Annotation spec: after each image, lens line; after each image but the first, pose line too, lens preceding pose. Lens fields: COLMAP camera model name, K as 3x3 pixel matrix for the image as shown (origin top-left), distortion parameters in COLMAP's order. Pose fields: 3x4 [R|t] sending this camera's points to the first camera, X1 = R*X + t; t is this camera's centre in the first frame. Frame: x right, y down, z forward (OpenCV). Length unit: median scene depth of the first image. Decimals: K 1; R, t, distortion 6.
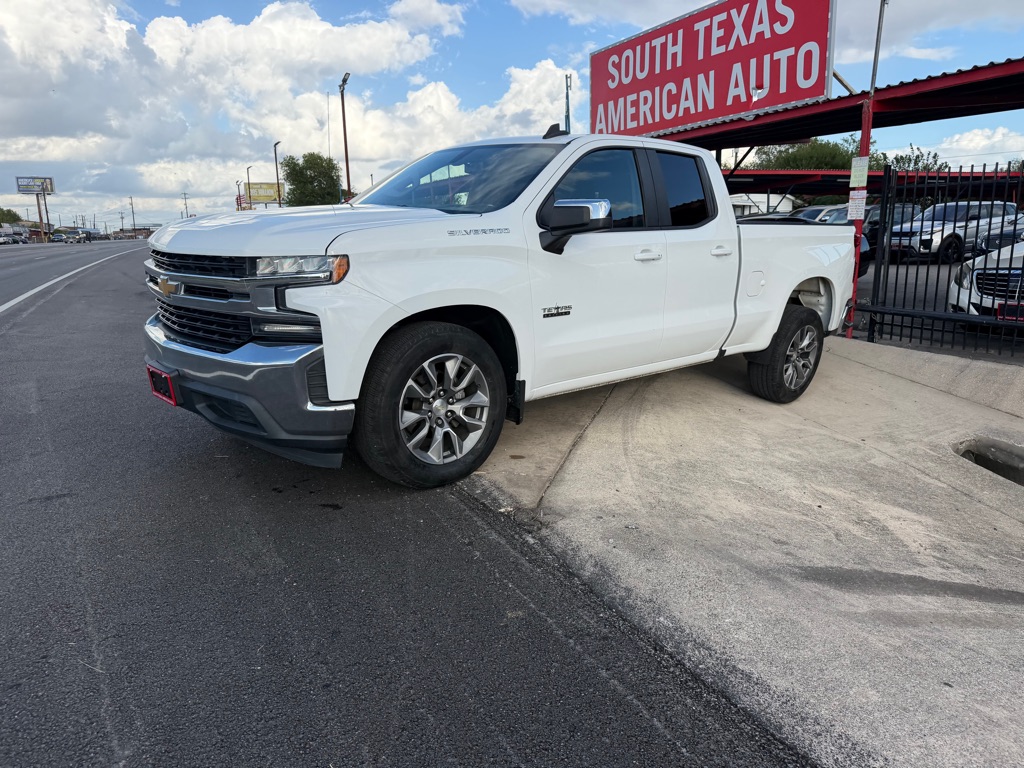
lens RADIAL K [[722.9, 0, 520.7], [0, 722.9, 381.5], [0, 0, 1]] dist [0.028169, -0.031745]
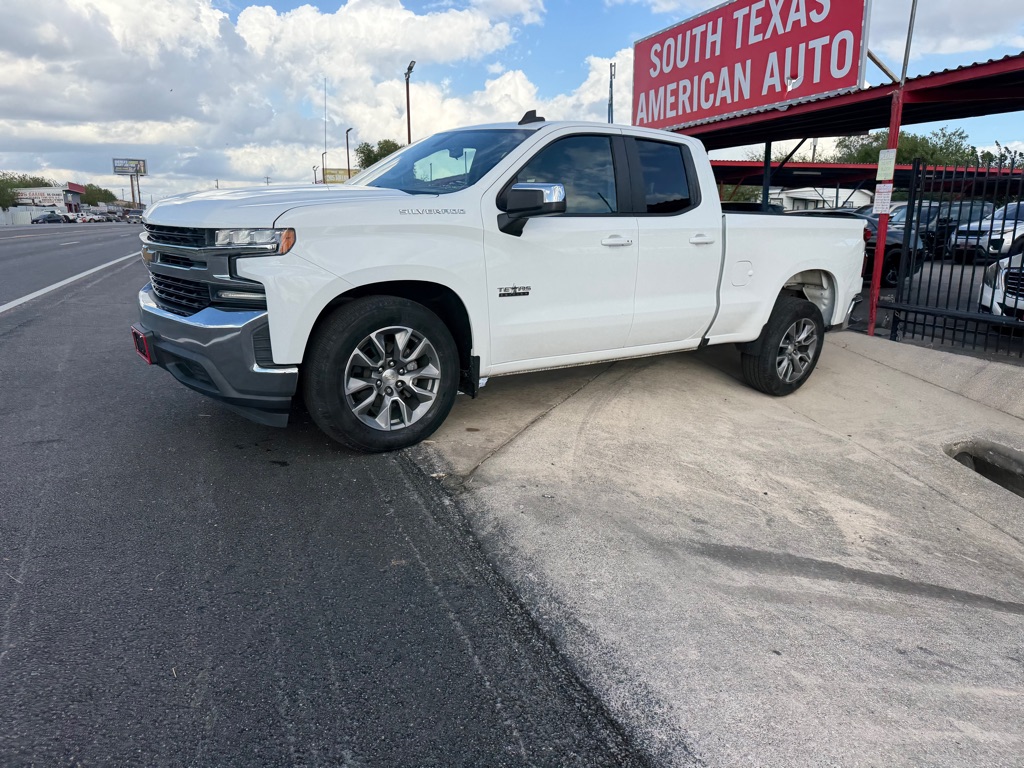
lens RADIAL K [[722.9, 0, 517.8], [0, 722.9, 379.8], [0, 0, 1]] dist [0.030602, -0.038477]
pose [[0.994787, 0.044569, -0.091723, 0.138826], [-0.043554, 0.998966, 0.013038, 0.014485], [0.092209, -0.008976, 0.995699, -0.030749]]
